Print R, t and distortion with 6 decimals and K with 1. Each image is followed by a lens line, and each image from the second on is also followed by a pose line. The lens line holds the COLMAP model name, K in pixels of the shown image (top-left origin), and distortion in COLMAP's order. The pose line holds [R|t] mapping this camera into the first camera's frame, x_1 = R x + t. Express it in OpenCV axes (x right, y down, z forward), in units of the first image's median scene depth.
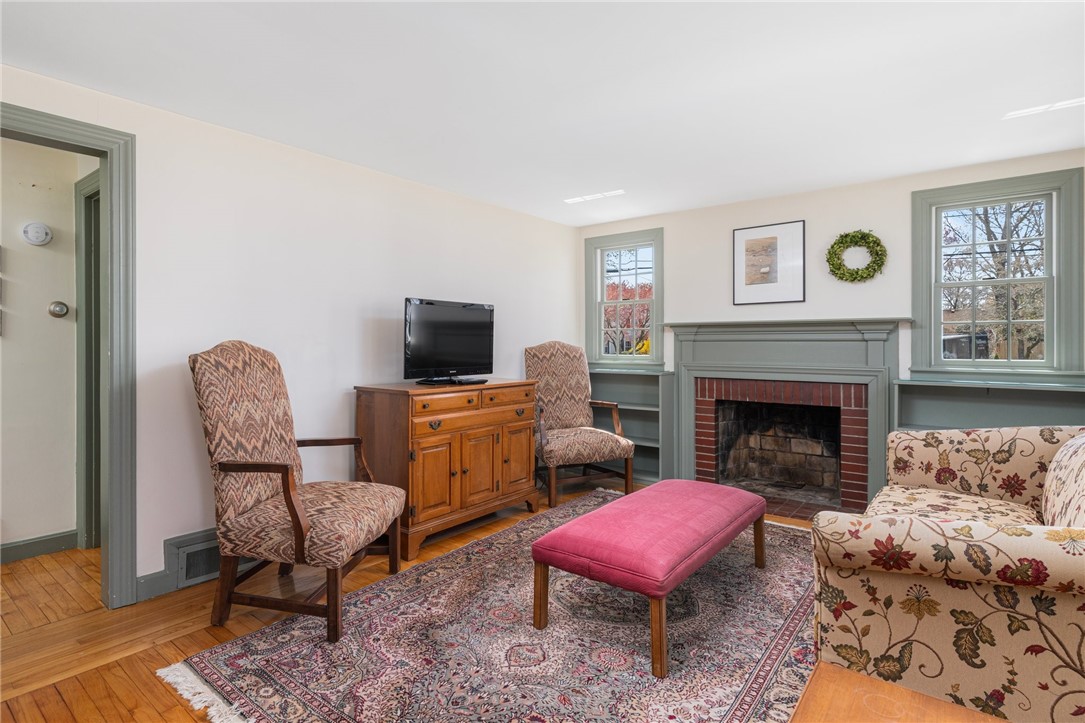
lens RADIAL K [[551.8, 0, 546.5], [0, 551.8, 343.5], [0, 0, 1]] dist [-0.003766, -0.000340]
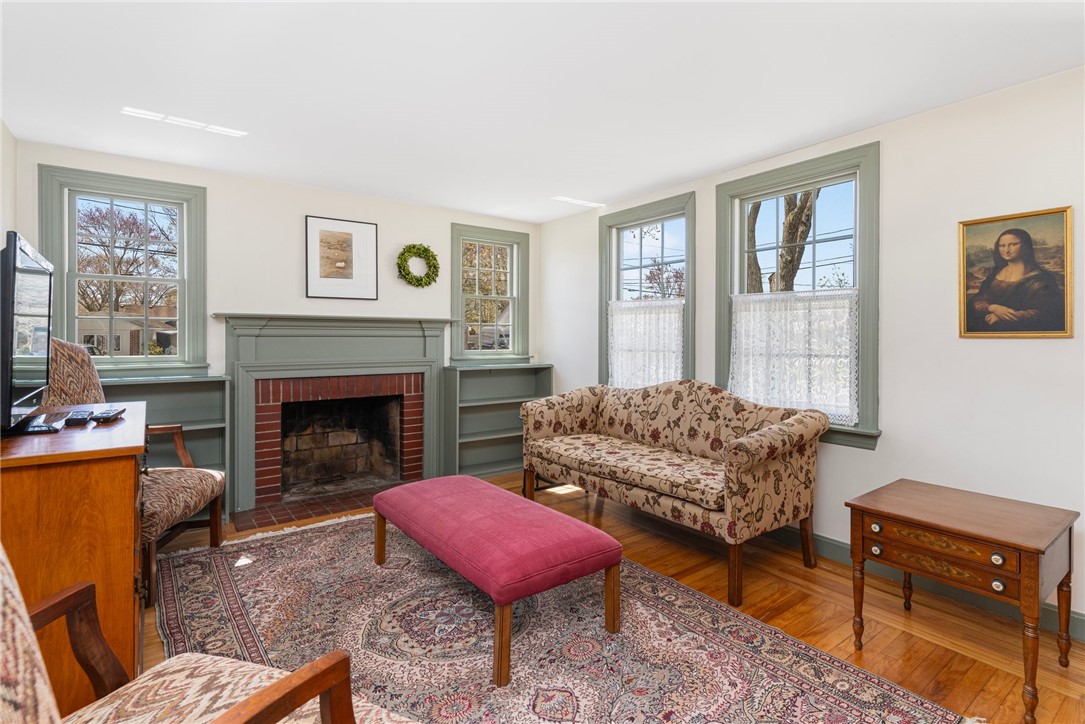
lens RADIAL K [[527.5, 0, 537.0], [0, 527.5, 339.3], [0, 0, 1]] dist [0.001224, -0.001043]
pose [[0.264322, -0.002304, 0.964432, -0.475564], [-0.000307, 0.999997, 0.002473, -0.002382], [-0.964434, -0.000950, 0.264321, 0.462014]]
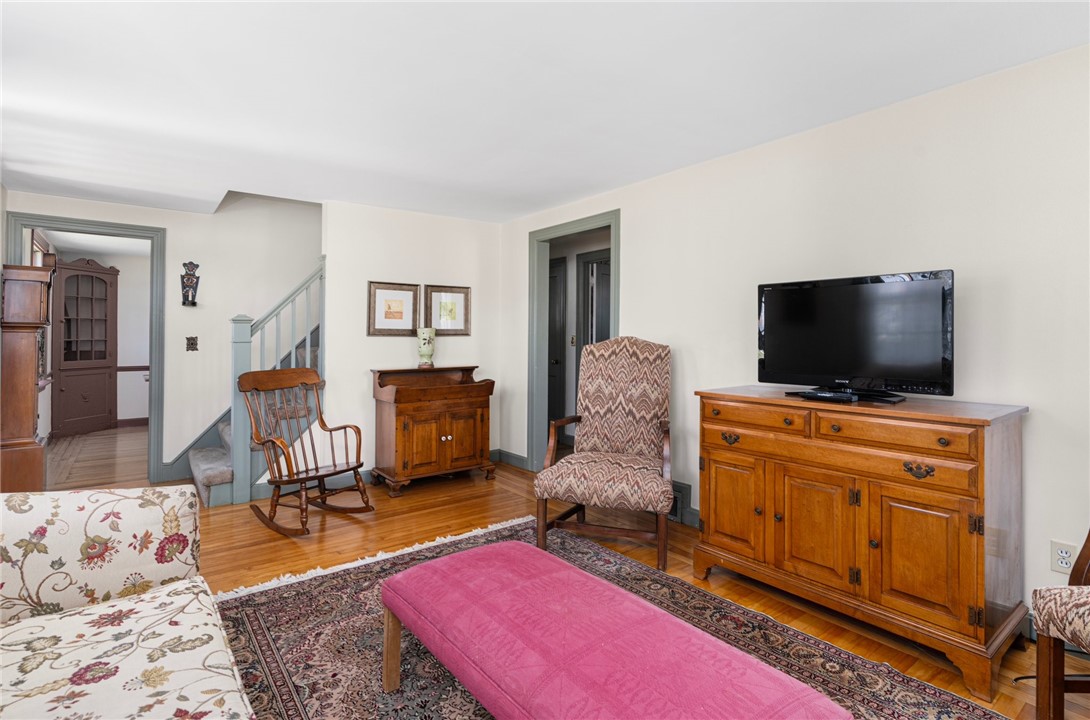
lens RADIAL K [[529.9, 0, 523.6], [0, 529.9, 333.7], [0, 0, 1]] dist [0.001224, -0.001043]
pose [[-0.266781, -0.005869, -0.963739, 0.547157], [-0.002463, 0.999982, -0.005408, -0.002483], [0.963754, 0.000931, -0.266791, 0.779196]]
